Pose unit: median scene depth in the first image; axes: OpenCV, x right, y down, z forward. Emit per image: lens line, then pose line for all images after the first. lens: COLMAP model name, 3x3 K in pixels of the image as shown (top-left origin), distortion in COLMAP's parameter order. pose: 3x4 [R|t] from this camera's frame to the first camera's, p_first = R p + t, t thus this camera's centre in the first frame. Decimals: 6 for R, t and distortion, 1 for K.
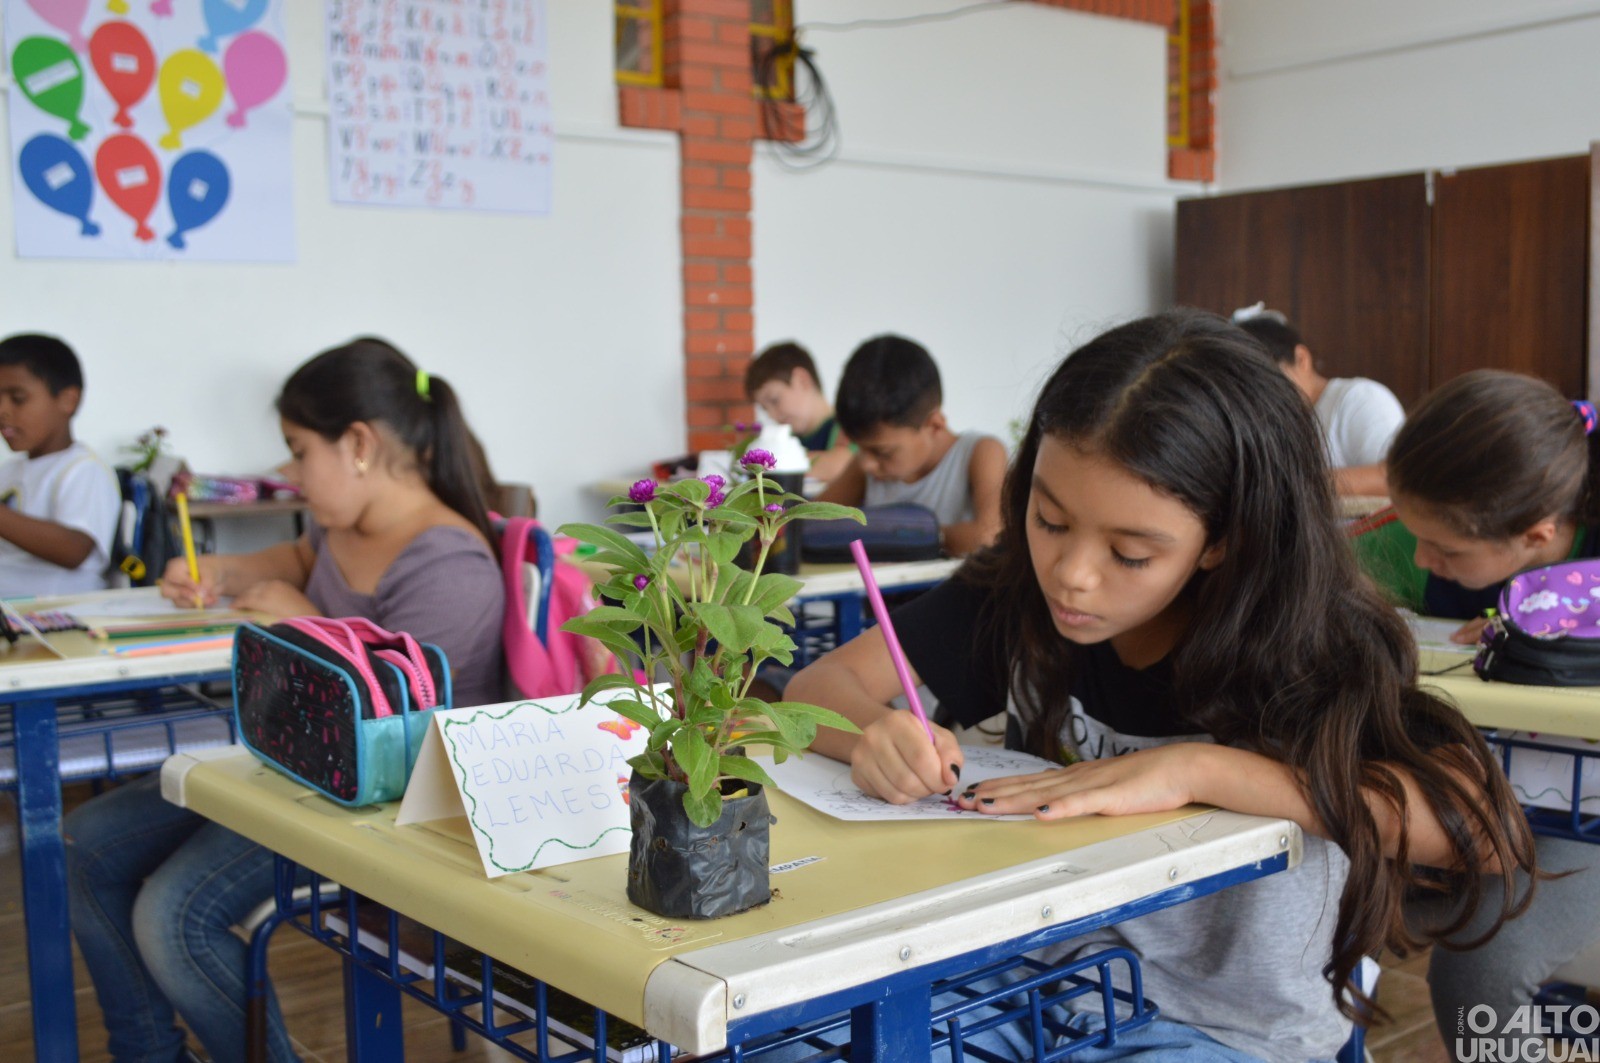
lens RADIAL K [[1737.5, 0, 807.9], [0, 1737.5, 534.1], [0, 0, 1]] dist [-0.007822, 0.000000]
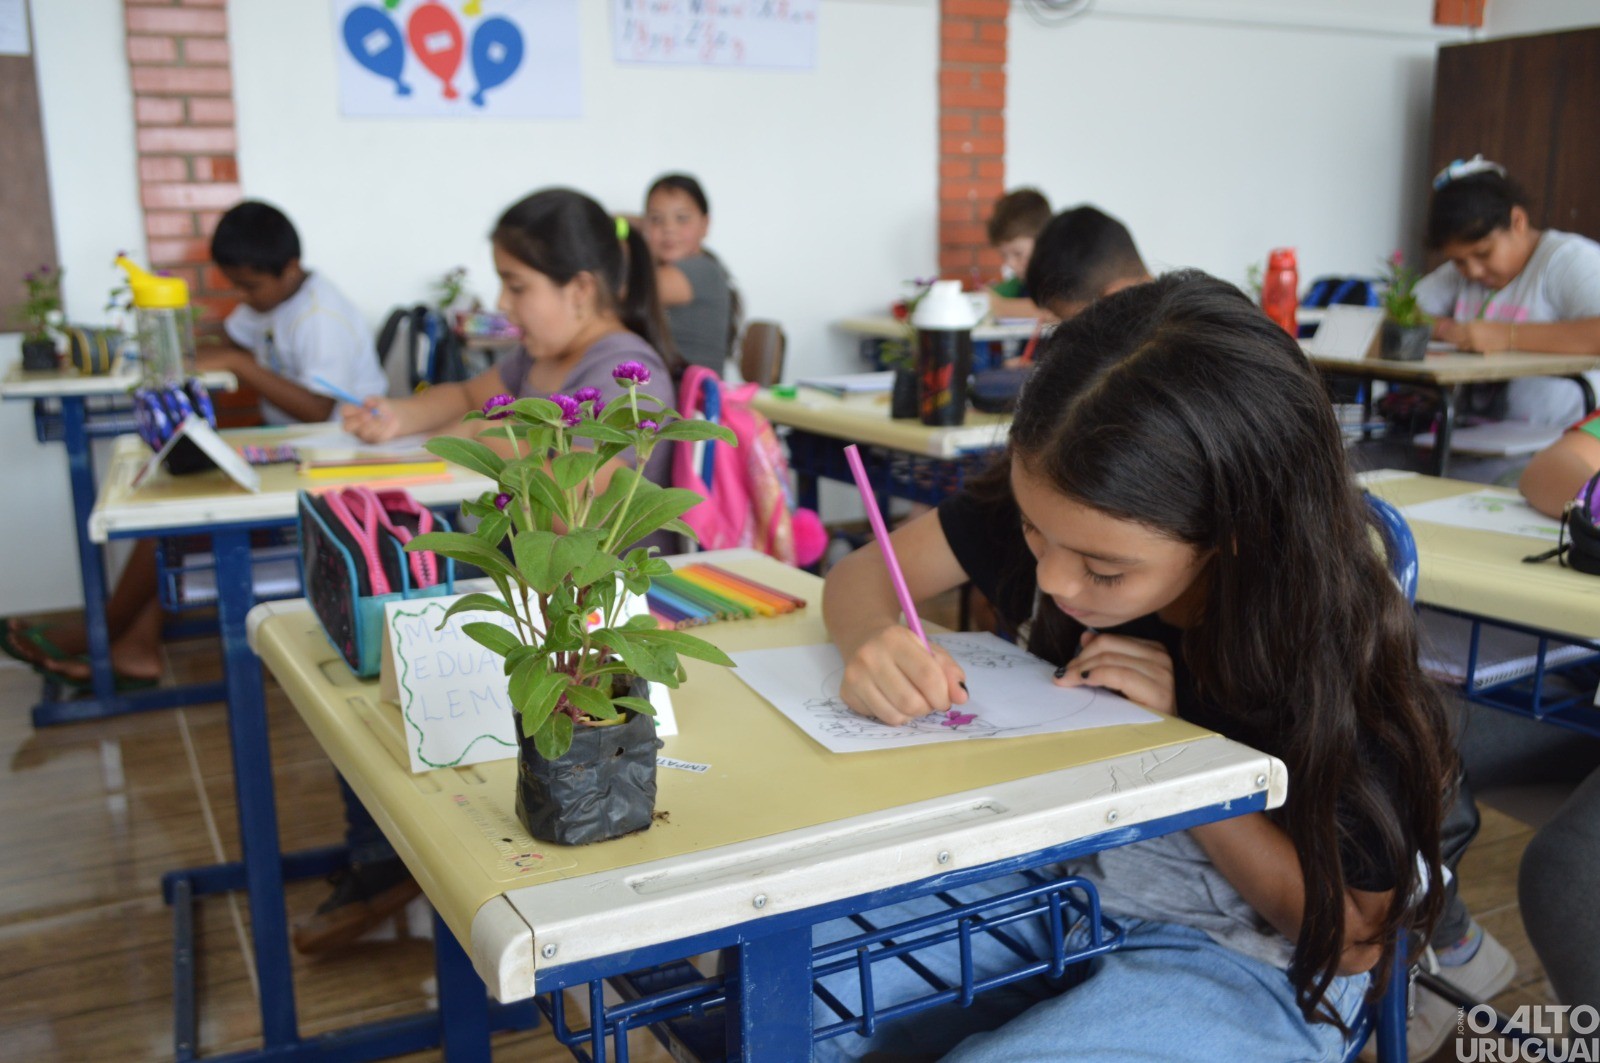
lens RADIAL K [[1531.0, 0, 807.0], [0, 1531.0, 529.6], [0, 0, 1]] dist [-0.009692, 0.000000]
pose [[0.981118, 0.043197, -0.188527, 0.046425], [-0.021333, 0.992962, 0.116495, -0.011901], [0.192232, -0.110273, 0.975134, 0.042219]]
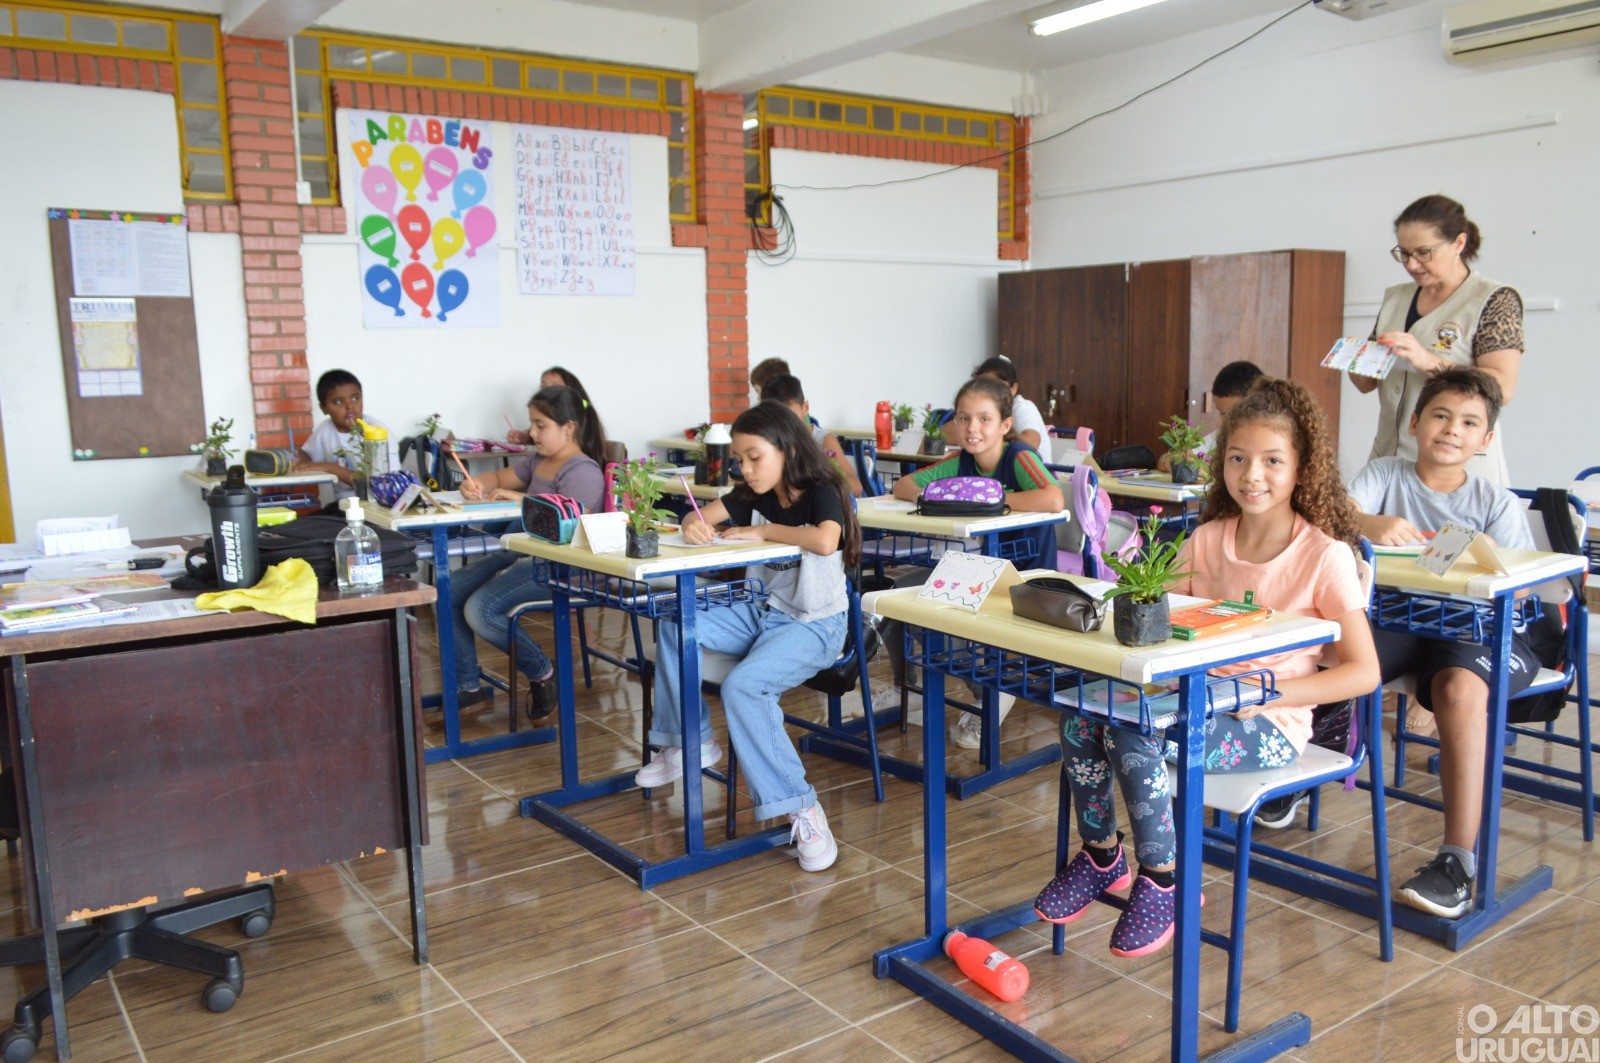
lens RADIAL K [[1292.2, 0, 800.0], [0, 1292.2, 540.2], [0, 0, 1]] dist [0.032047, -0.000289]
pose [[0.999308, 0.003149, -0.037050, 0.095434], [-0.000992, 0.998311, 0.058088, -0.003503], [0.037170, -0.058011, 0.997624, -0.465329]]
